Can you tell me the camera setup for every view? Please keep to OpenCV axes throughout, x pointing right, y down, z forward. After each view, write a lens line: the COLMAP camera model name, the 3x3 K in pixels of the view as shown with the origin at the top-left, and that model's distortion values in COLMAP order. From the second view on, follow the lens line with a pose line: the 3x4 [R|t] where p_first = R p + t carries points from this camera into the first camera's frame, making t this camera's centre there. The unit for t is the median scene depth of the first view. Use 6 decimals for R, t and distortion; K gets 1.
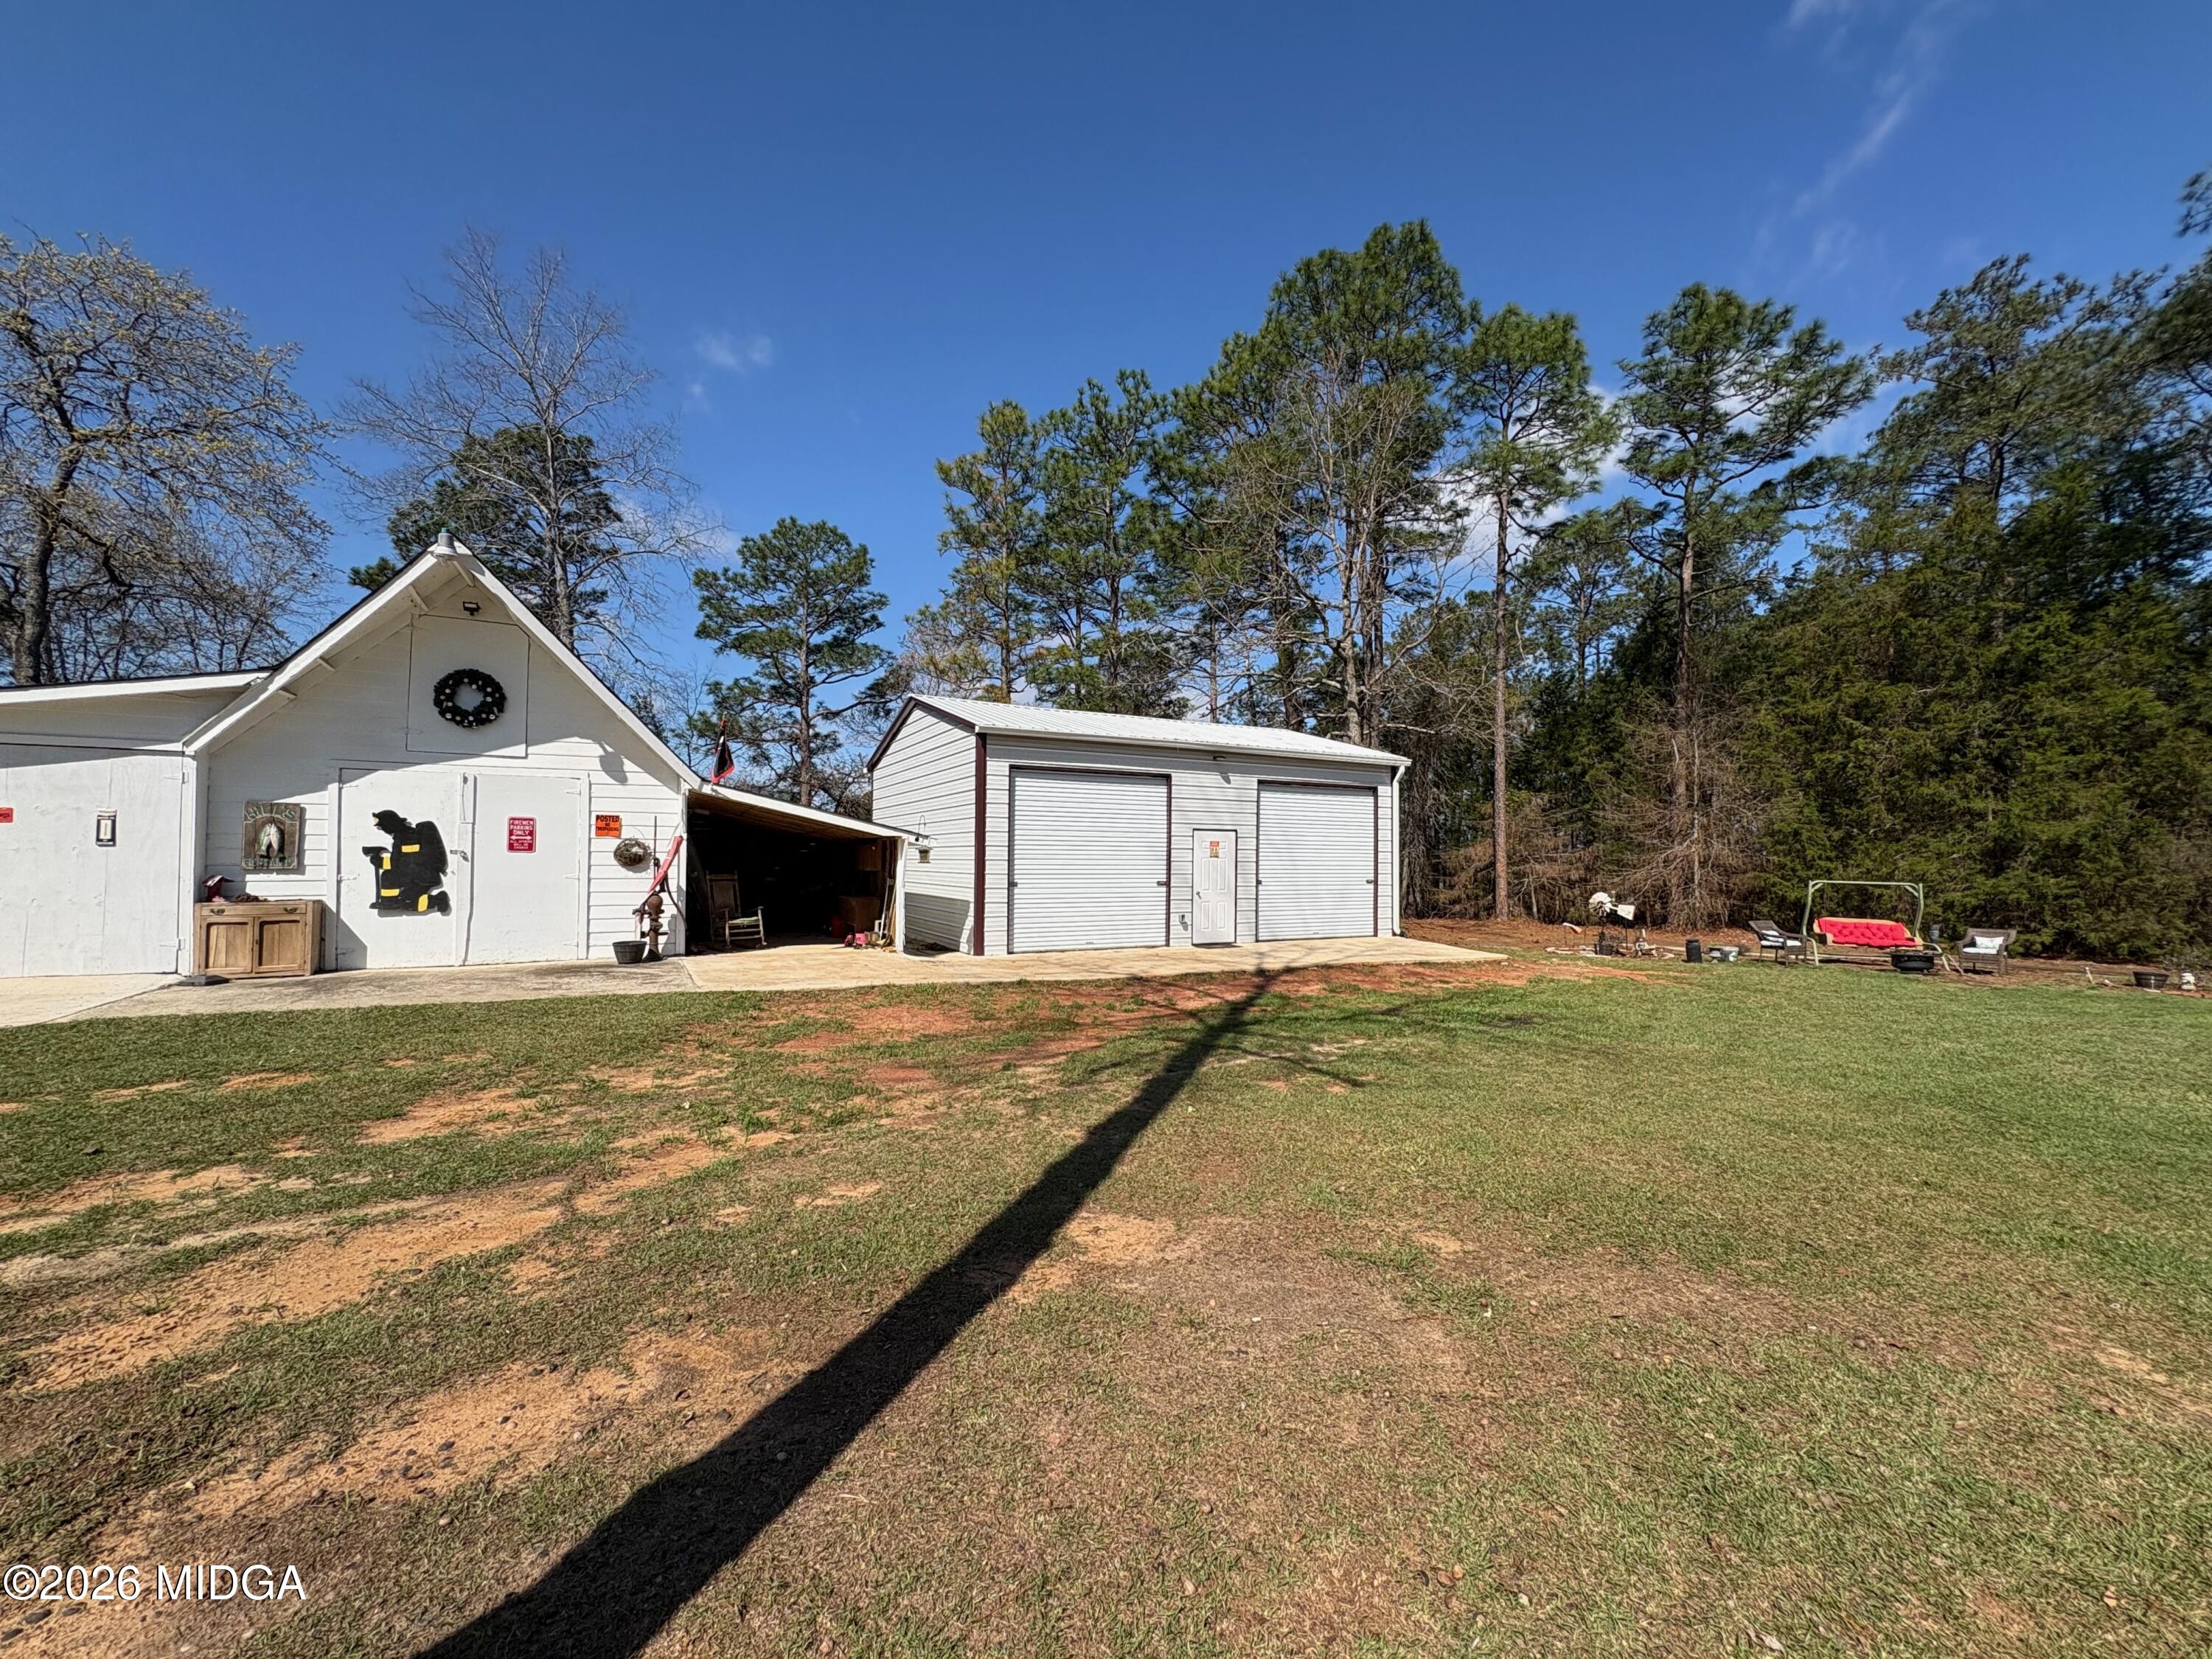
lens RADIAL K [[887.2, 0, 1106.0], [0, 887.2, 829.5], [0, 0, 1]] dist [0.000227, 0.000084]
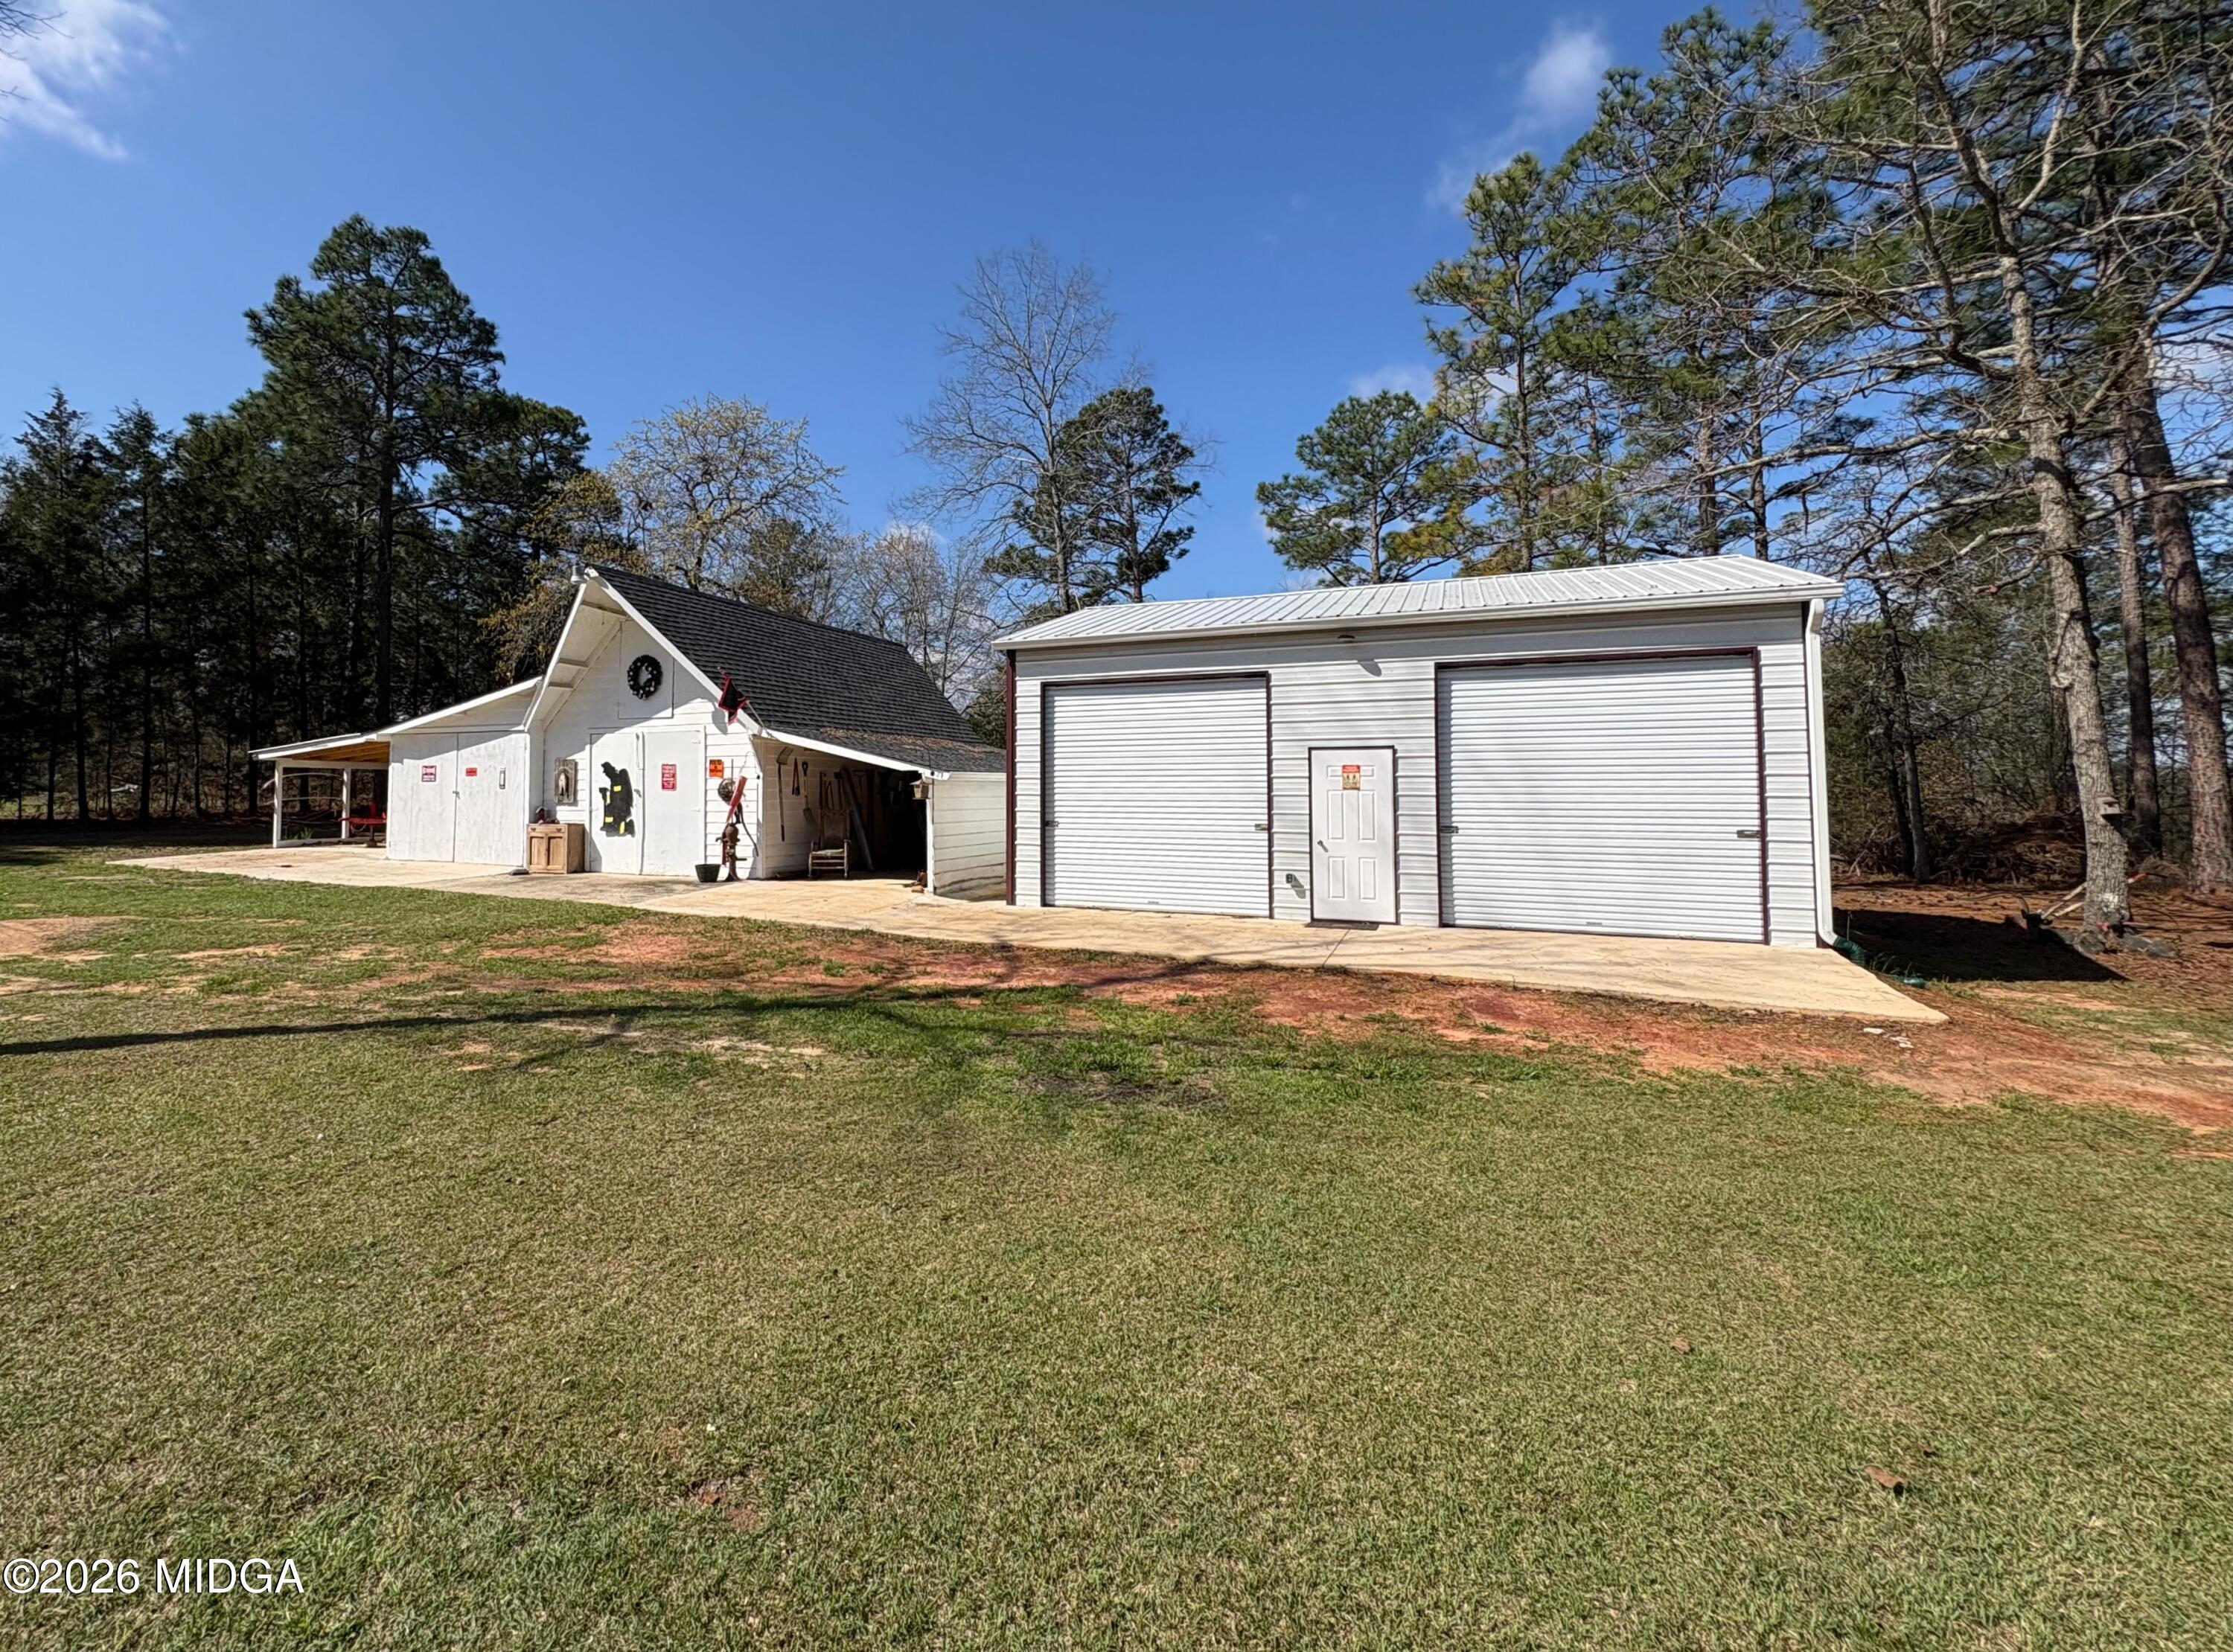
lens RADIAL K [[1017.1, 0, 1007.2], [0, 1017.1, 743.8], [0, 0, 1]] dist [-0.002883, -0.000555]
pose [[0.599362, -0.042614, -0.799343, 0.587221], [0.031141, 0.999067, -0.029911, 0.012393], [0.799872, -0.006965, 0.600130, 0.356455]]
